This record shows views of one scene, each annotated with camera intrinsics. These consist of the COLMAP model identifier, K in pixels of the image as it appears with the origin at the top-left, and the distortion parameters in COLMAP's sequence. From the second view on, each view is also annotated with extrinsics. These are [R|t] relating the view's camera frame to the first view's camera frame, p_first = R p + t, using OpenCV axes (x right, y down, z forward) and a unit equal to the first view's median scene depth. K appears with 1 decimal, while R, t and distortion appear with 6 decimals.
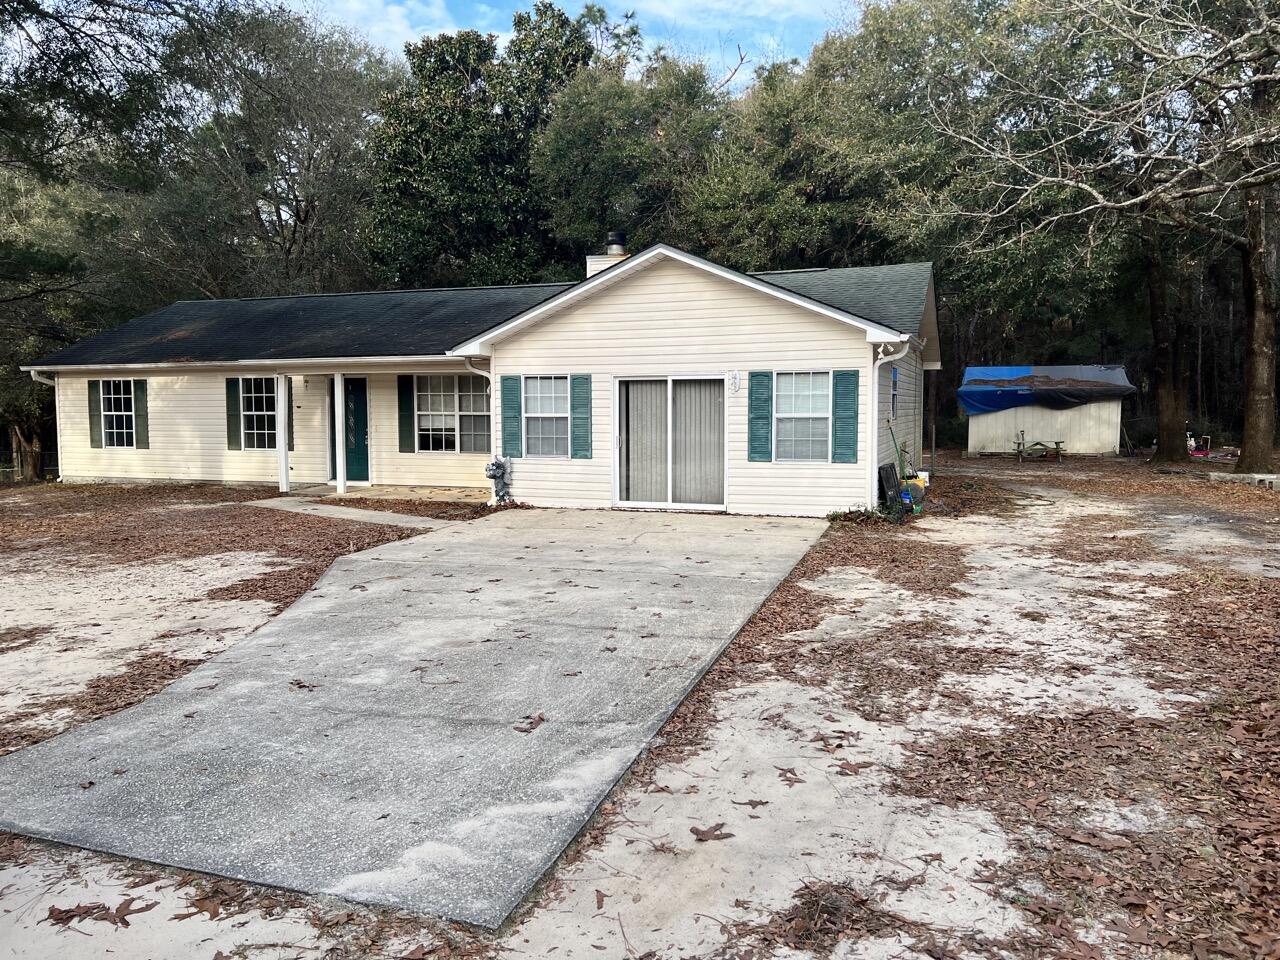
lens RADIAL K [[958.4, 0, 639.9], [0, 958.4, 475.6], [0, 0, 1]] dist [0.057353, -0.070501]
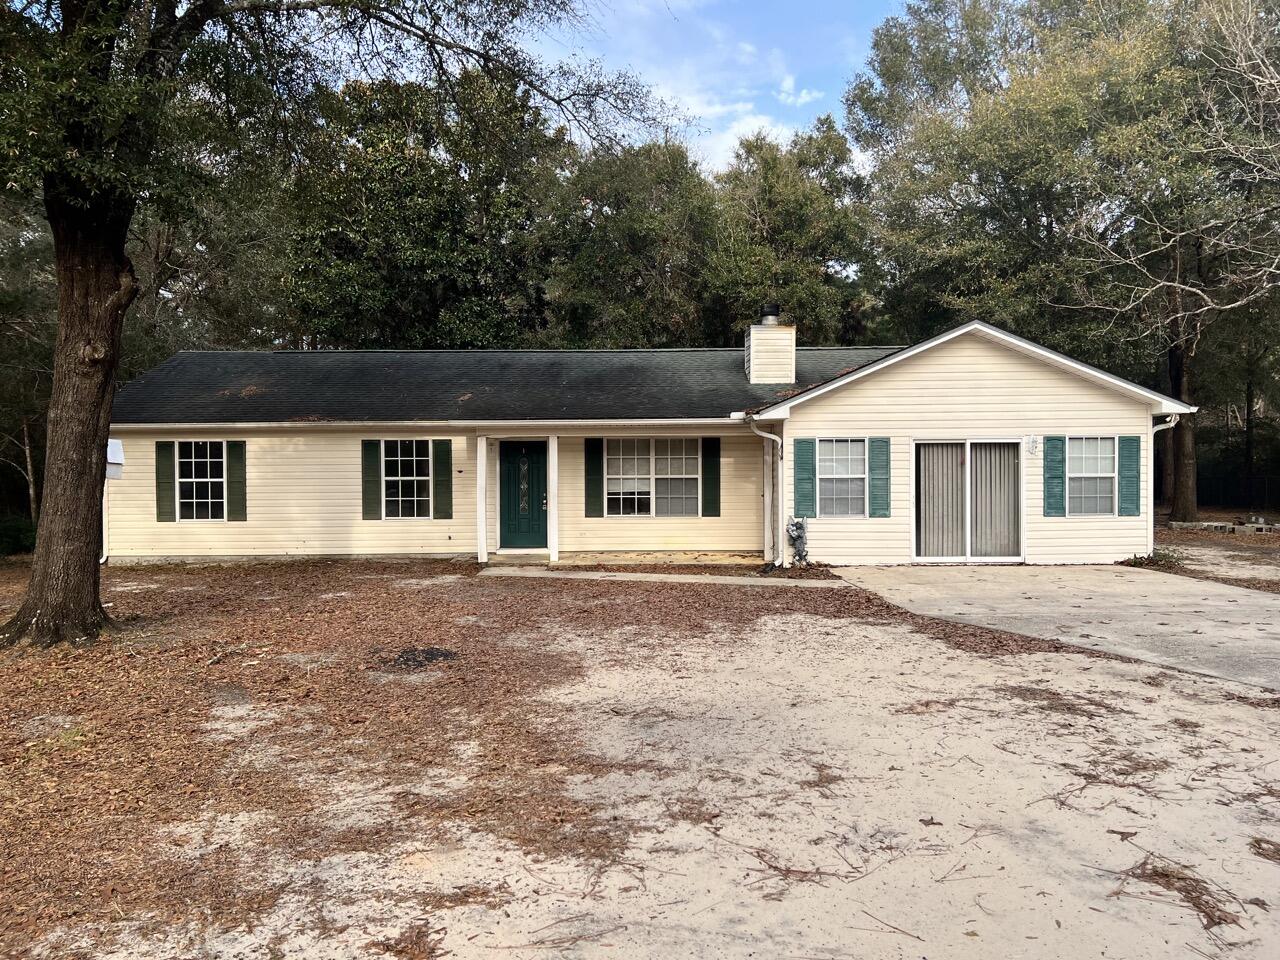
lens RADIAL K [[958.4, 0, 638.1], [0, 958.4, 484.5], [0, 0, 1]] dist [0.057353, -0.070501]
pose [[0.944623, -0.011433, 0.327957, -0.614698], [0.029286, 0.998342, -0.049550, -0.008874], [-0.326847, 0.056411, 0.943392, 0.081822]]
